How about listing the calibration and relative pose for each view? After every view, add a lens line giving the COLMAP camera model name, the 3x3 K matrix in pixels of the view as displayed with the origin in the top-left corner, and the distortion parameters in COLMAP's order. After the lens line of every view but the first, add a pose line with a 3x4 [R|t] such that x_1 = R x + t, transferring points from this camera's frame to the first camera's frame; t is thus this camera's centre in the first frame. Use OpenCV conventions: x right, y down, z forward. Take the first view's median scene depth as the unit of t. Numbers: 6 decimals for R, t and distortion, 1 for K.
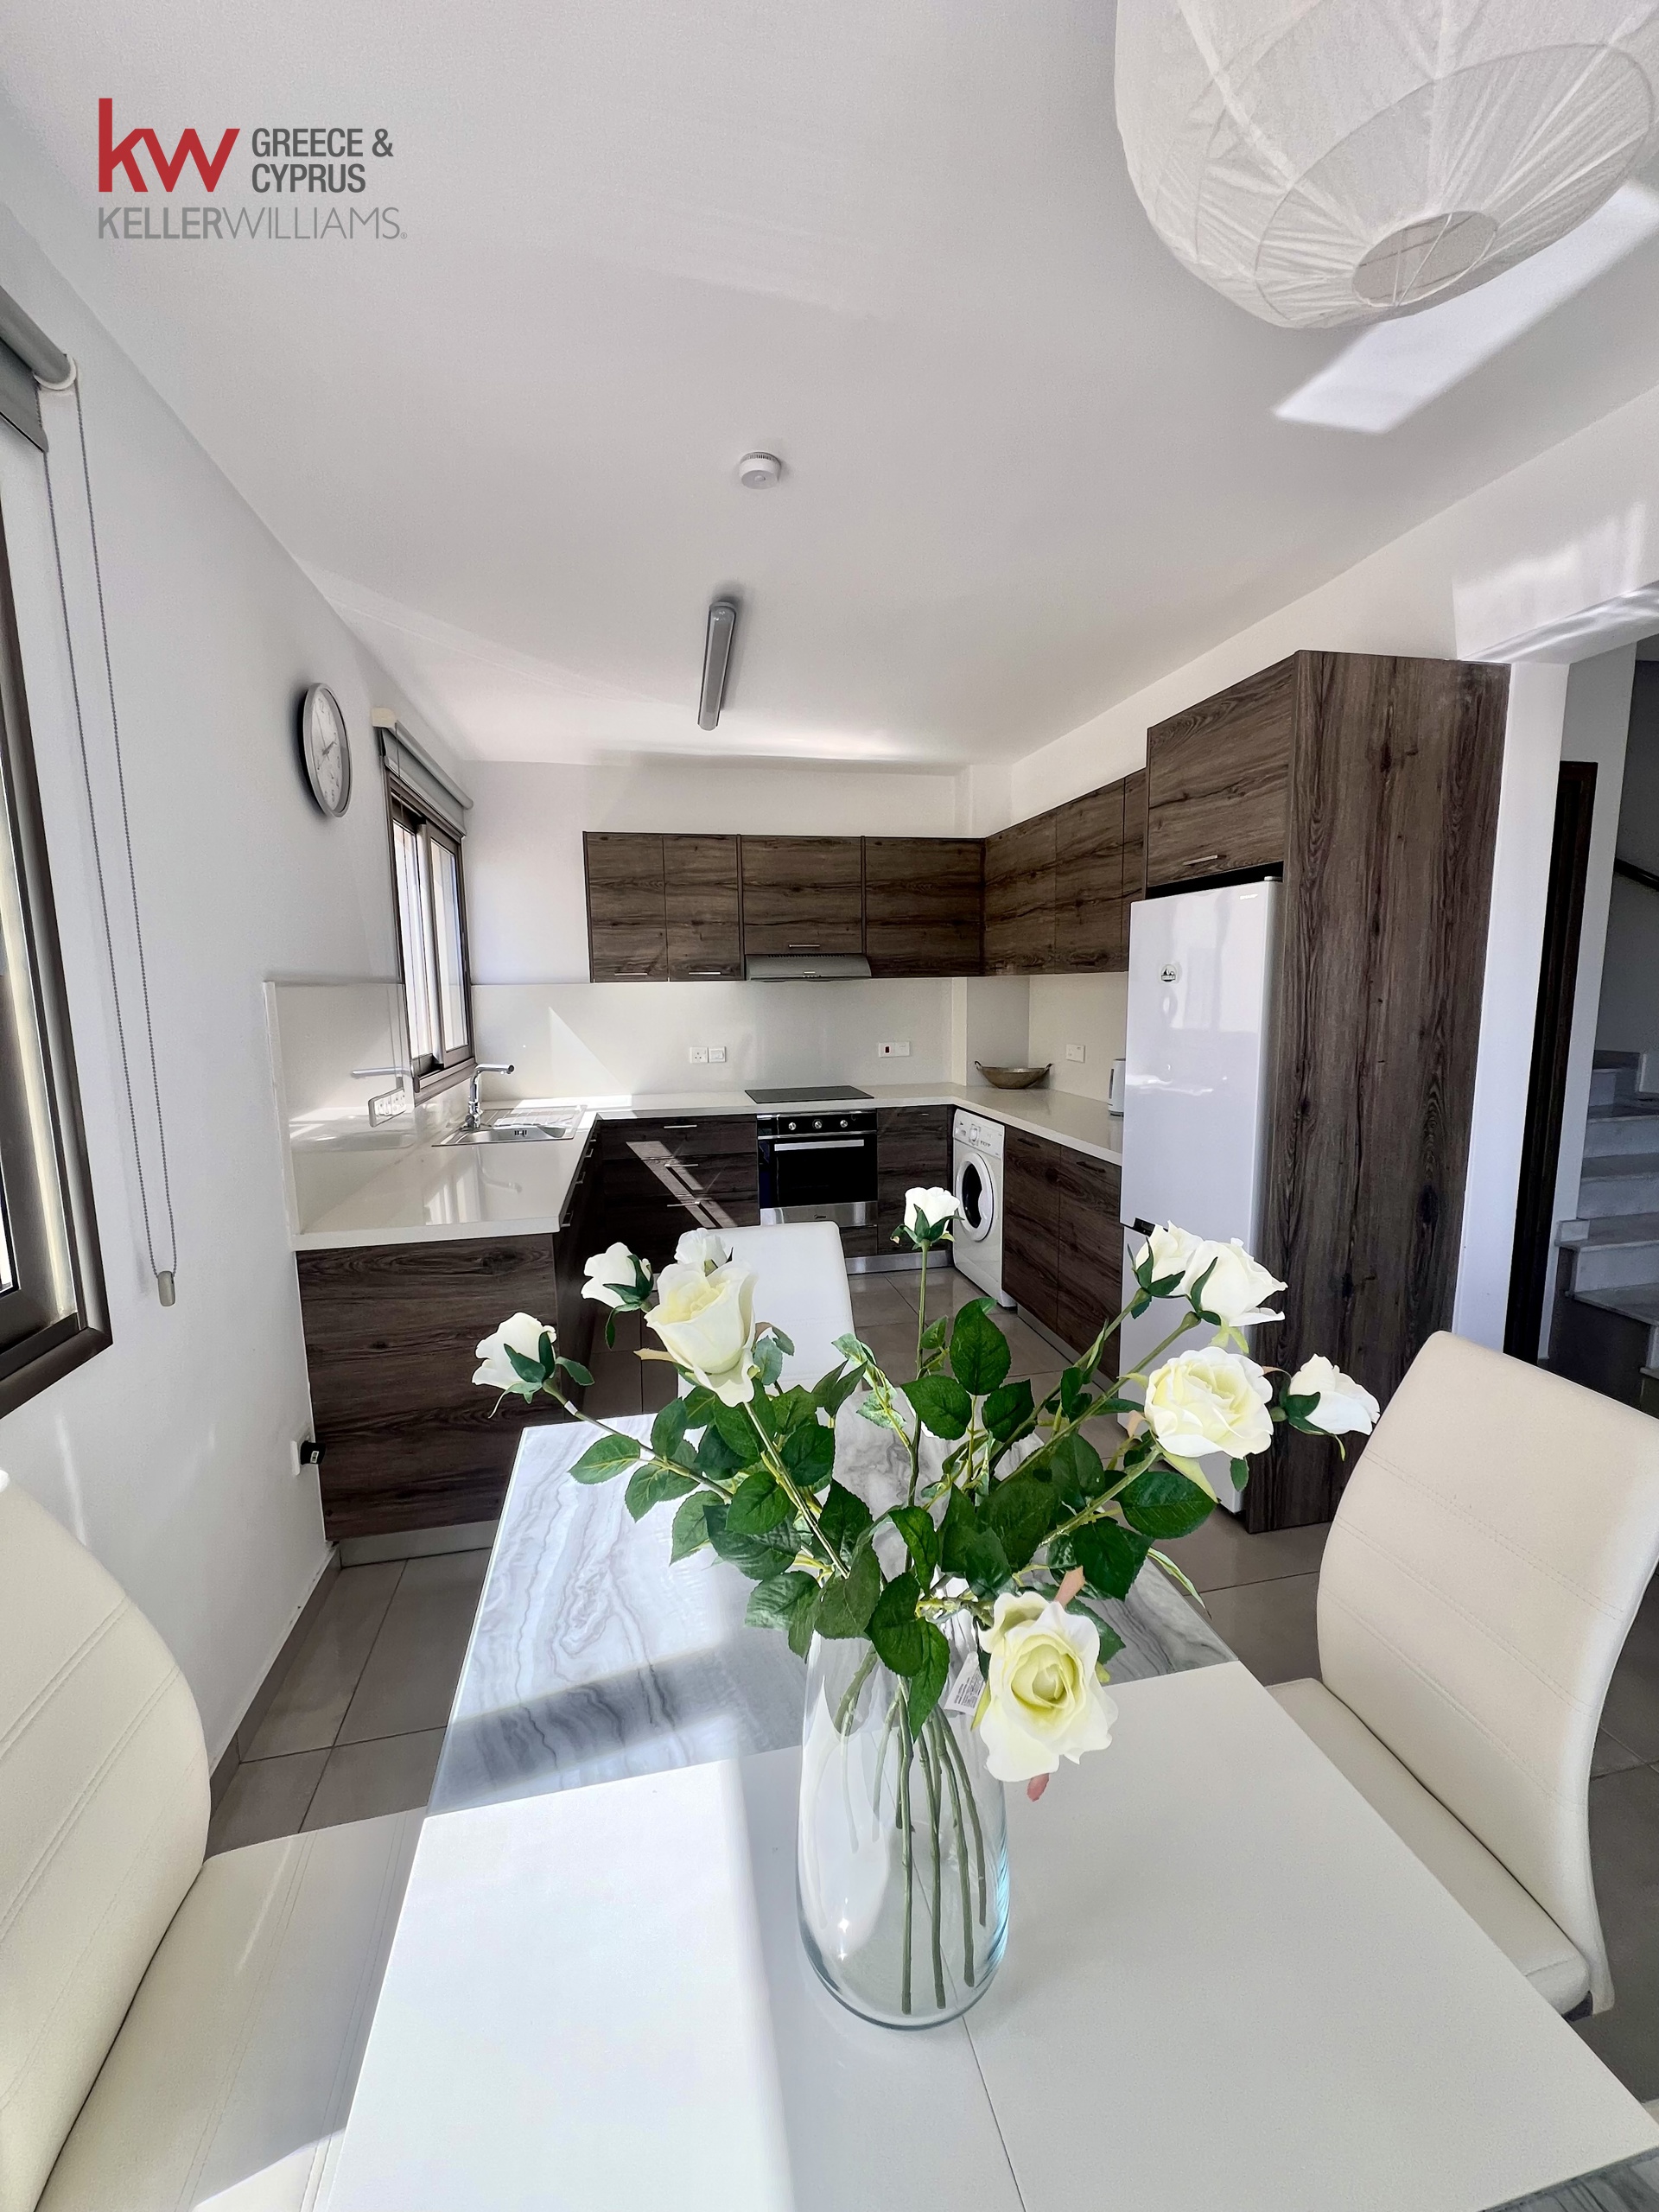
lens RADIAL K [[881.0, 0, 825.2], [0, 881.0, 1107.9], [0, 0, 1]] dist [-0.004491, 0.000387]
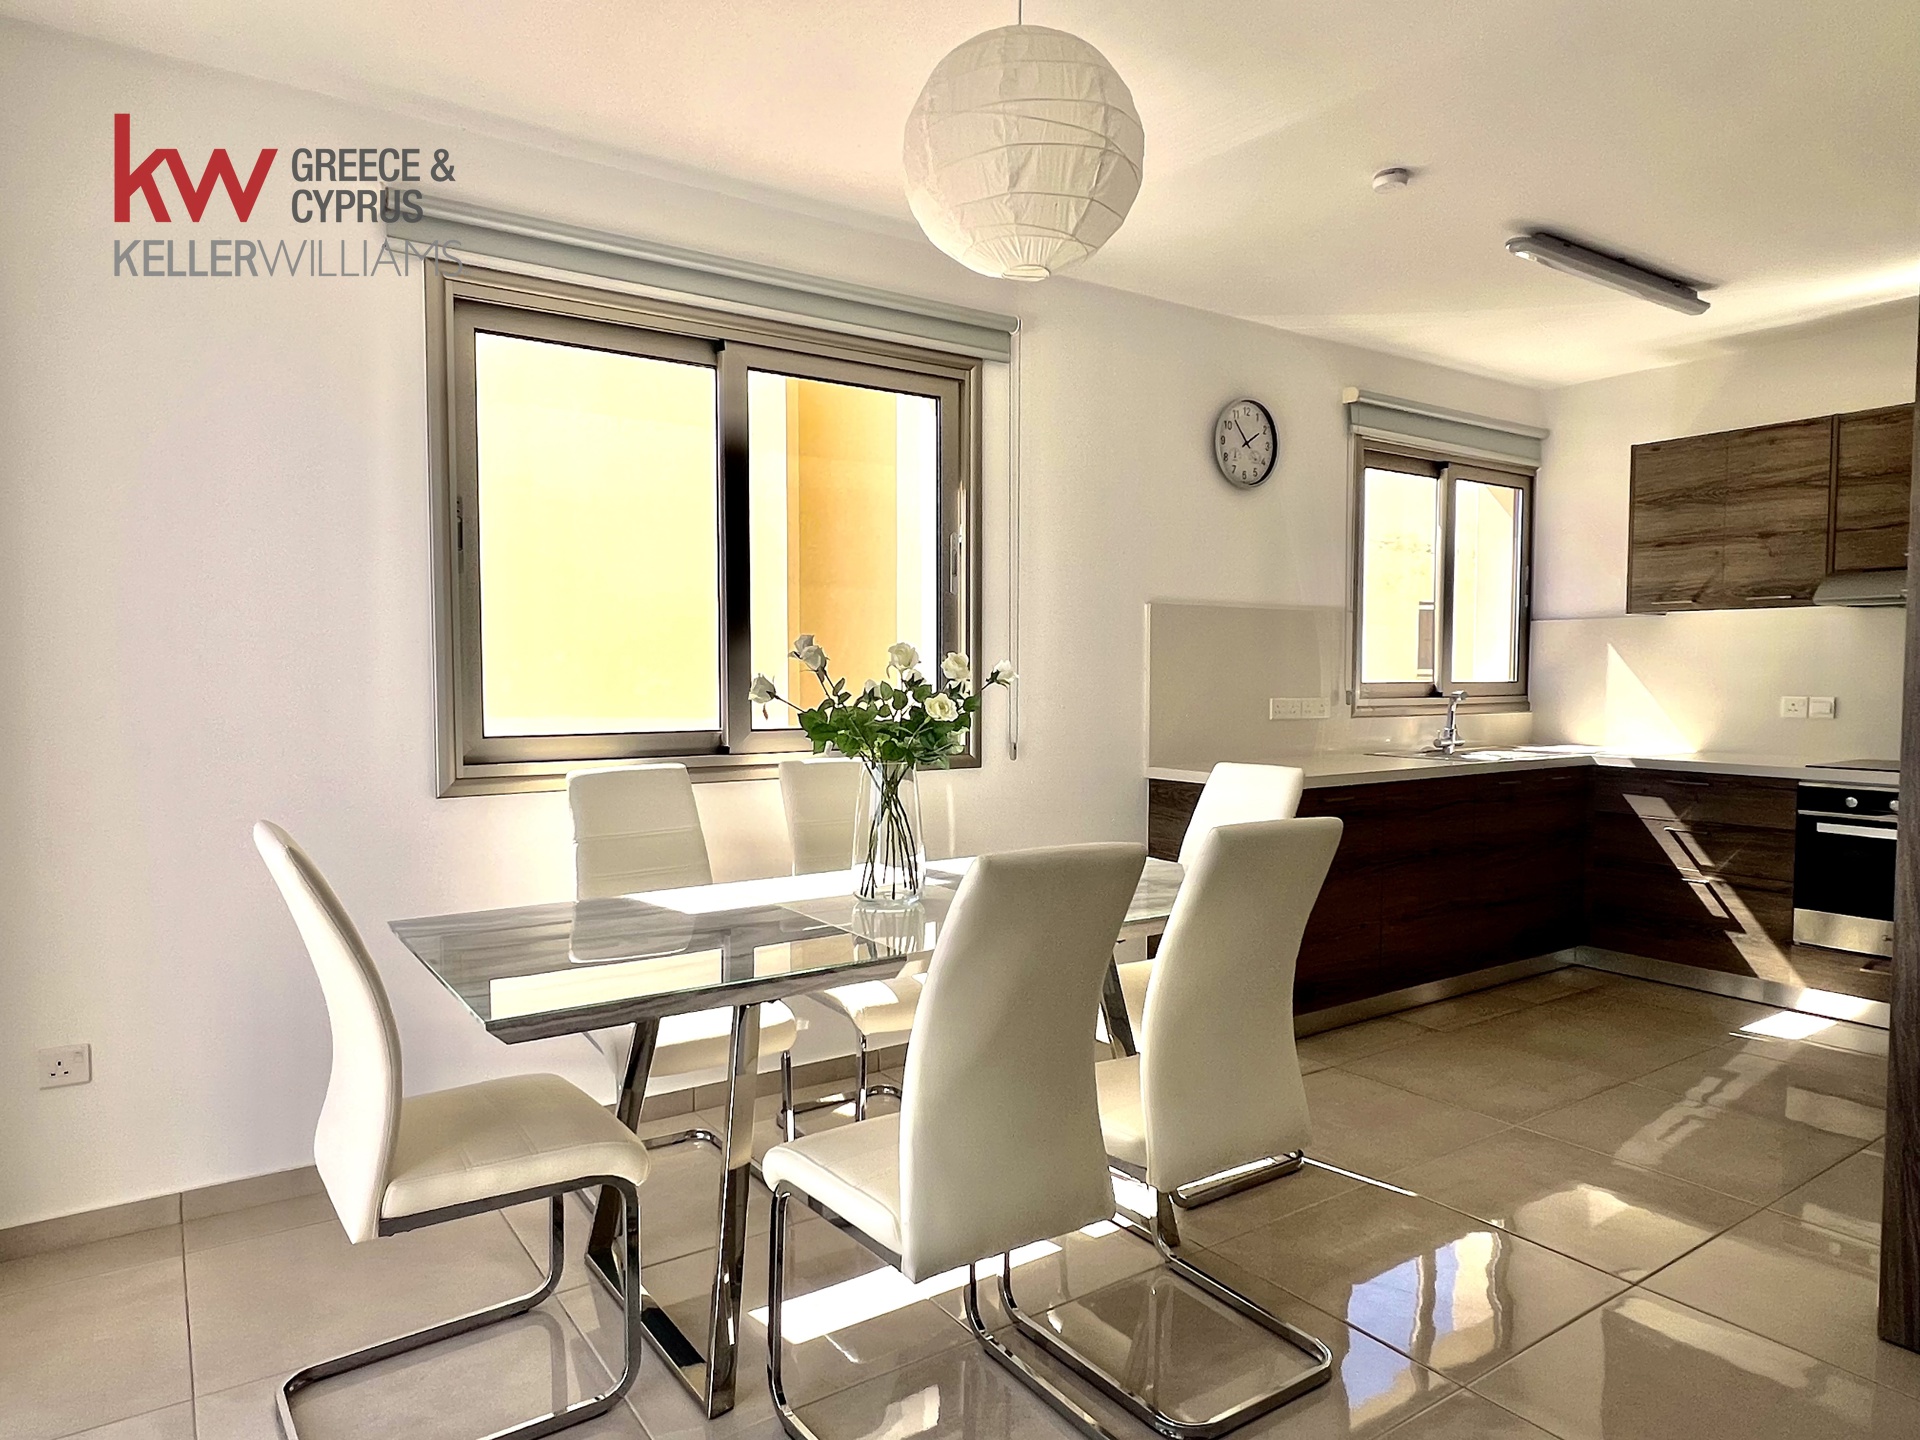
lens RADIAL K [[1175.4, 0, 967.7], [0, 1175.4, 733.8], [0, 0, 1]] dist [-0.000950, -0.000239]
pose [[0.390258, 0.063723, -0.918498, 0.624883], [-0.133829, 0.990933, 0.011886, 0.056417], [0.910927, 0.118283, 0.395248, -0.055259]]
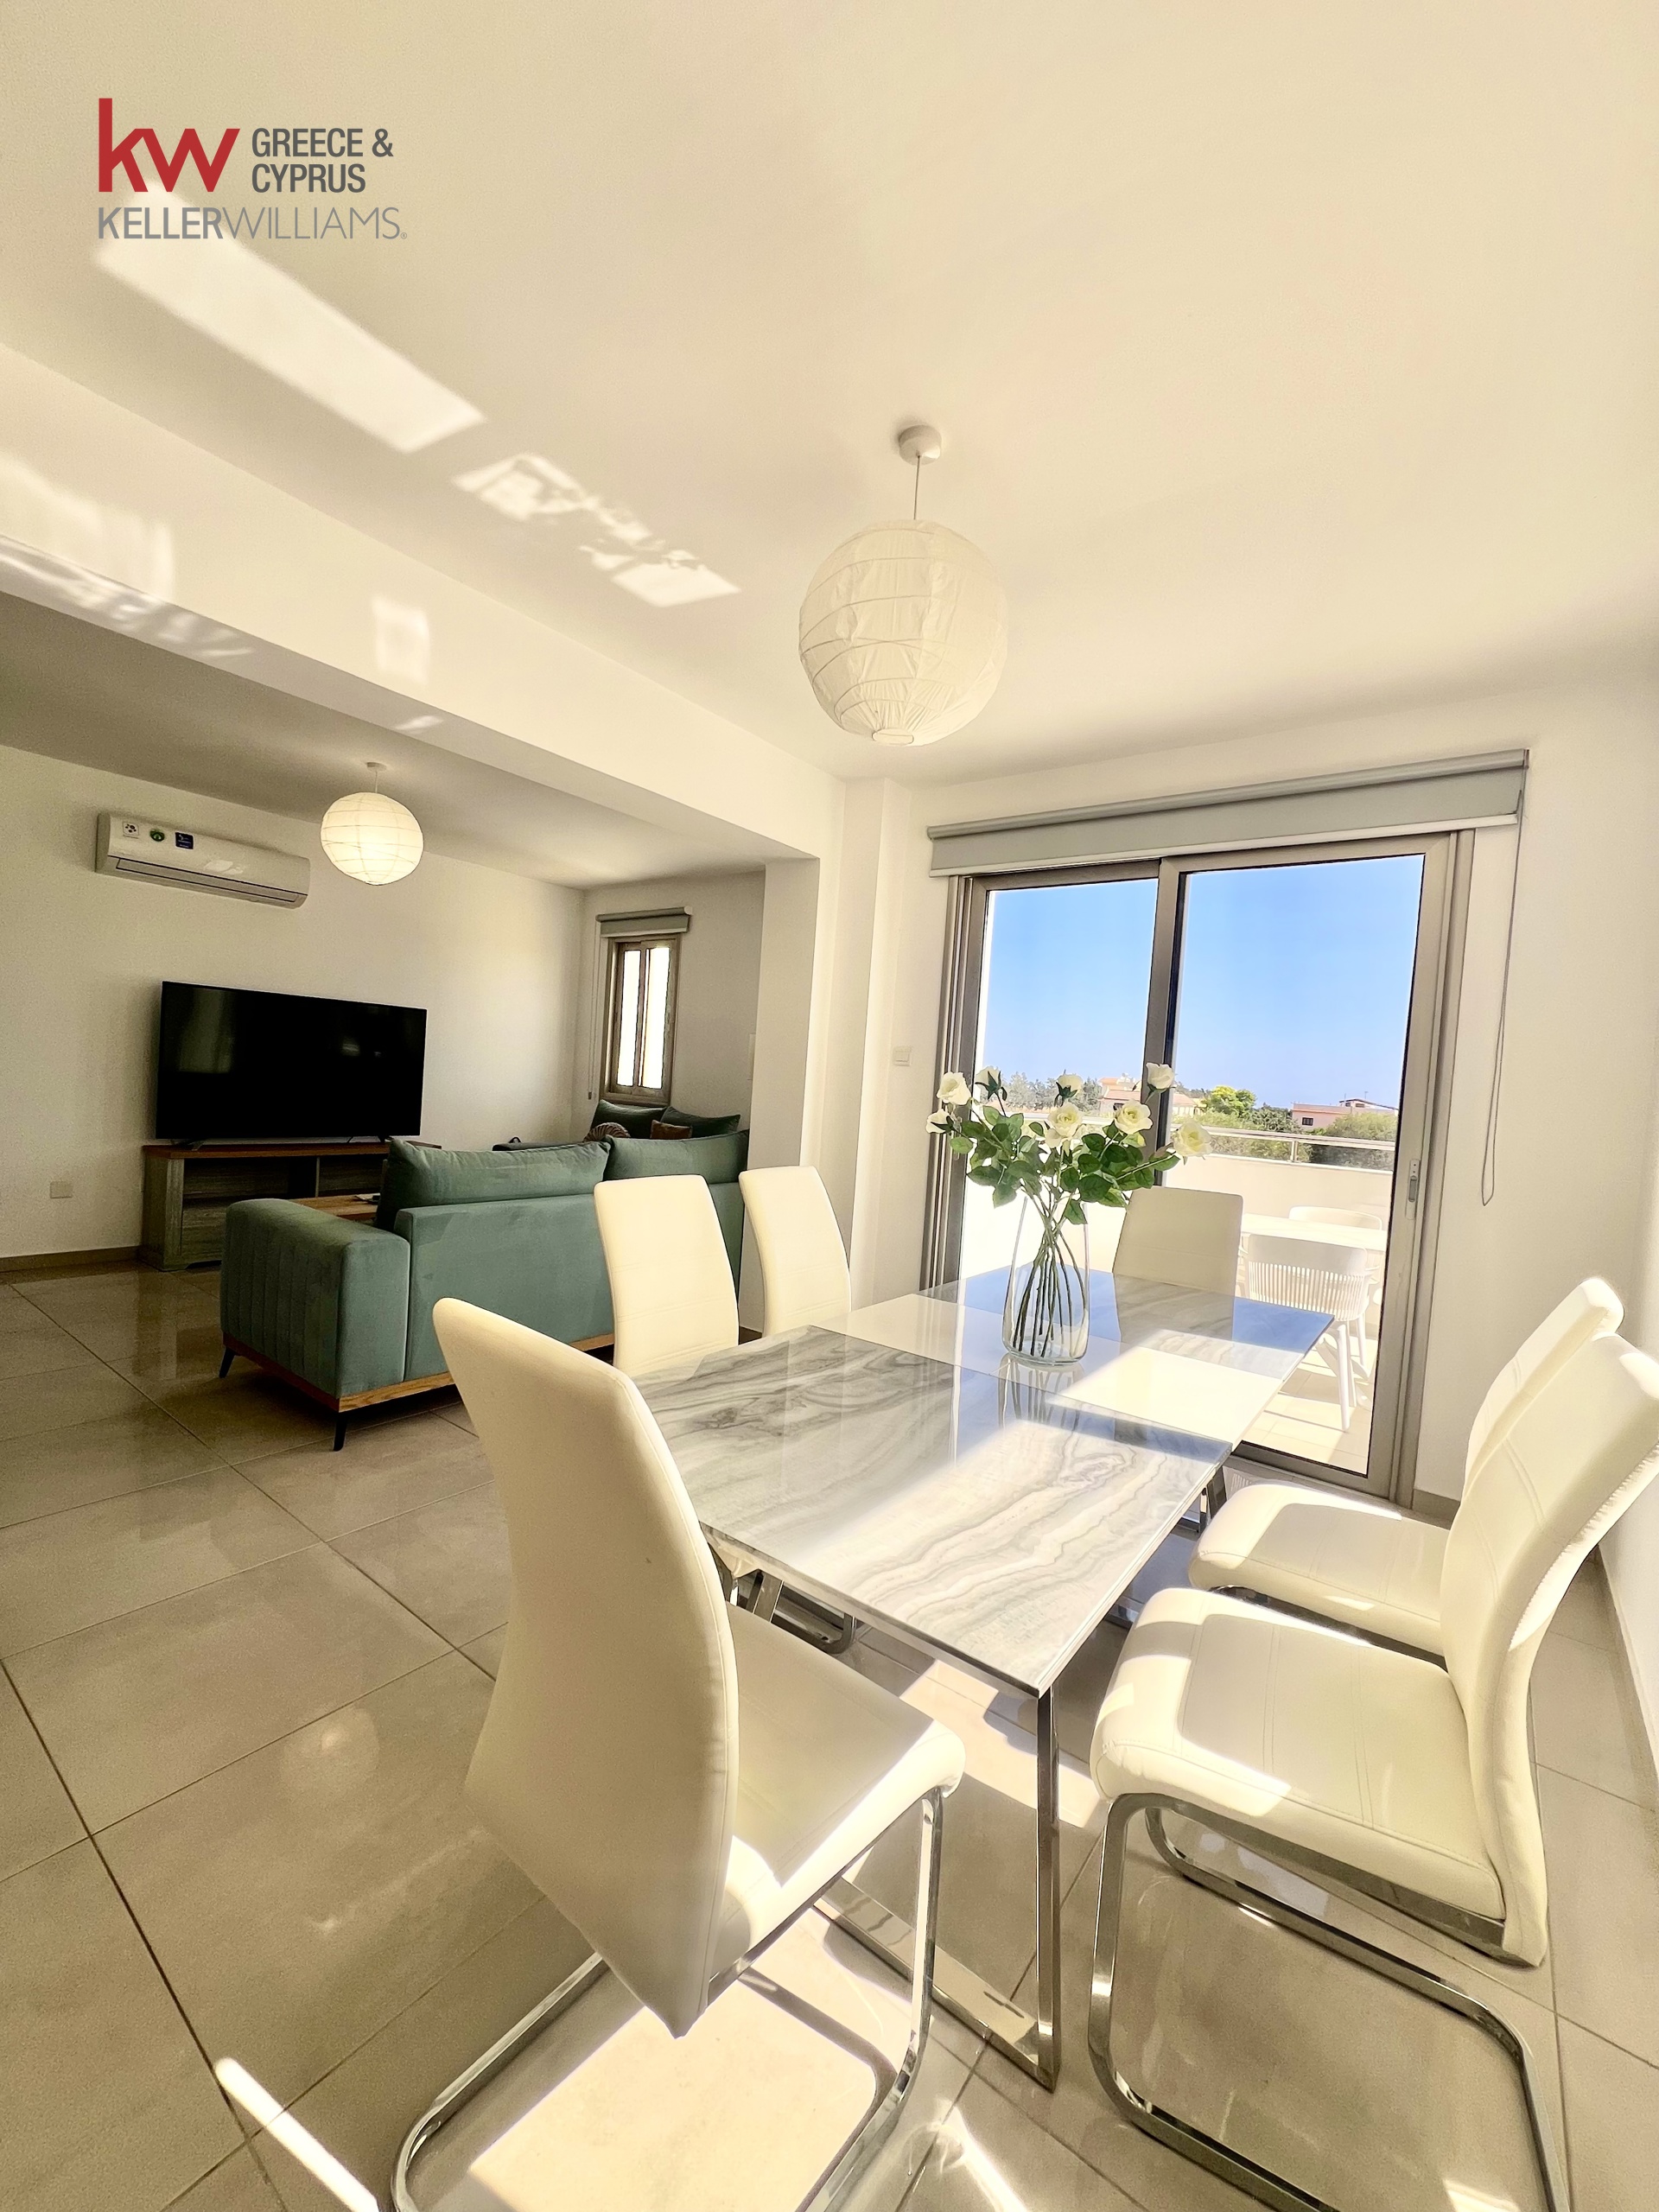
lens RADIAL K [[881.0, 0, 825.2], [0, 881.0, 1107.9], [0, 0, 1]] dist [-0.004491, 0.000387]
pose [[-0.653124, -0.055117, 0.755242, -0.237086], [0.045478, 0.992692, 0.111775, -0.013749], [-0.755884, 0.107350, -0.645845, 0.522868]]
